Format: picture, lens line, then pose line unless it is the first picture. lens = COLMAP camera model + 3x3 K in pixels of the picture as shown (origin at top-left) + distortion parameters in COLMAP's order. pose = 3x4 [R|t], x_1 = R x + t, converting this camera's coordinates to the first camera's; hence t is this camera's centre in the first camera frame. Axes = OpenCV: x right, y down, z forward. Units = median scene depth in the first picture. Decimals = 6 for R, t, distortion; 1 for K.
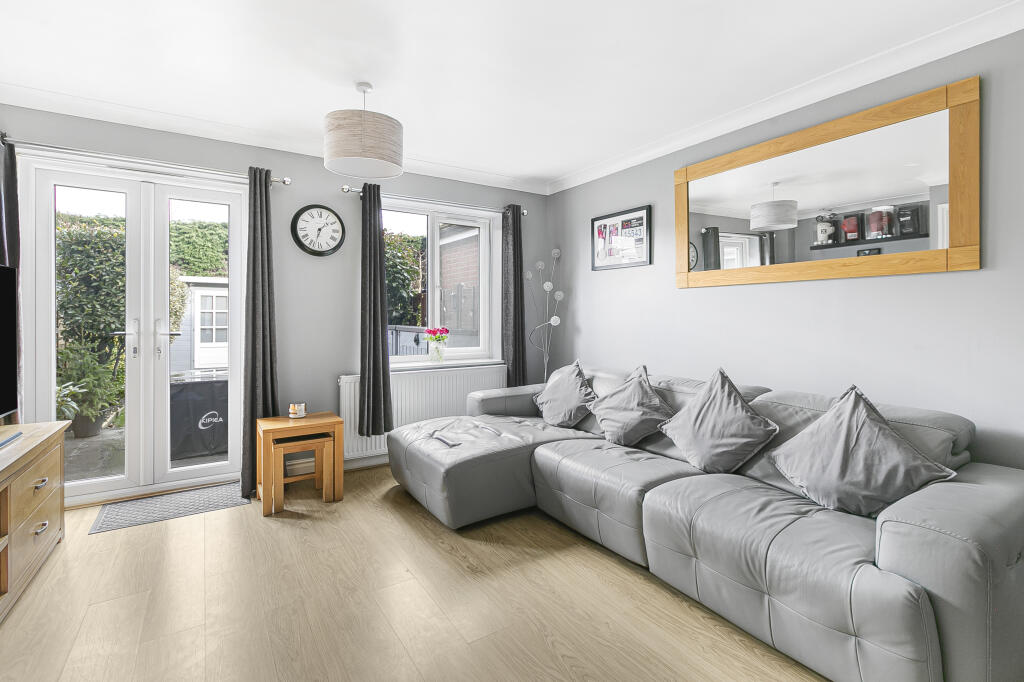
lens RADIAL K [[474.1, 0, 508.0], [0, 474.1, 318.9], [0, 0, 1]] dist [-0.001891, -0.000077]
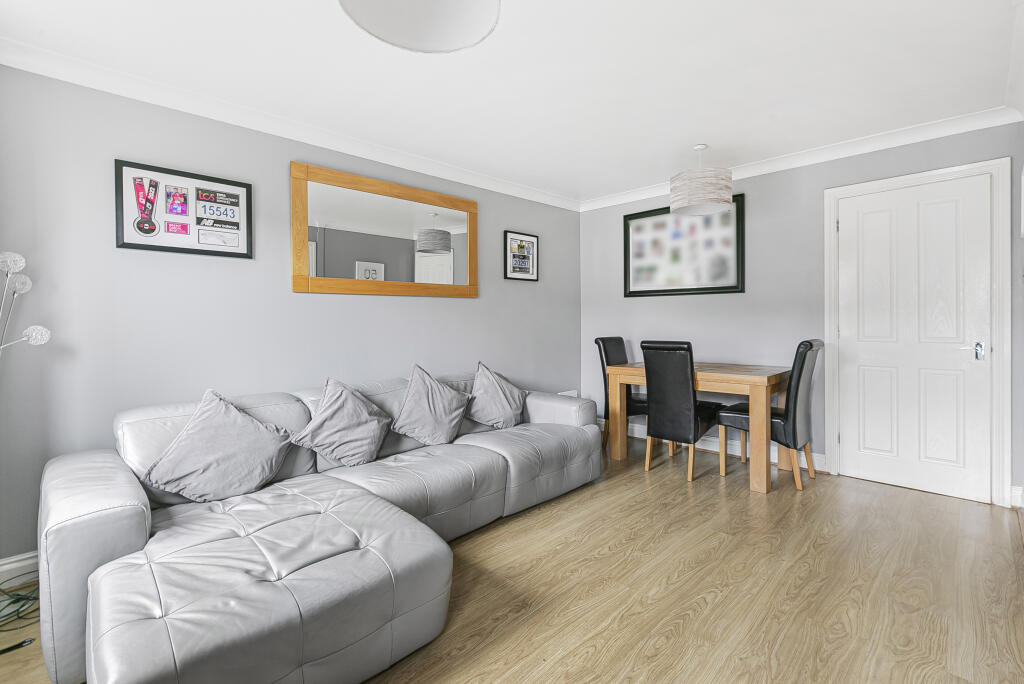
lens RADIAL K [[474.1, 0, 508.0], [0, 474.1, 319.9], [0, 0, 1]] dist [-0.001891, -0.000077]
pose [[-0.219645, -0.002825, 0.975576, -0.867288], [0.012782, 0.999902, 0.005773, -0.015183], [-0.975496, 0.013737, -0.219588, 1.125050]]
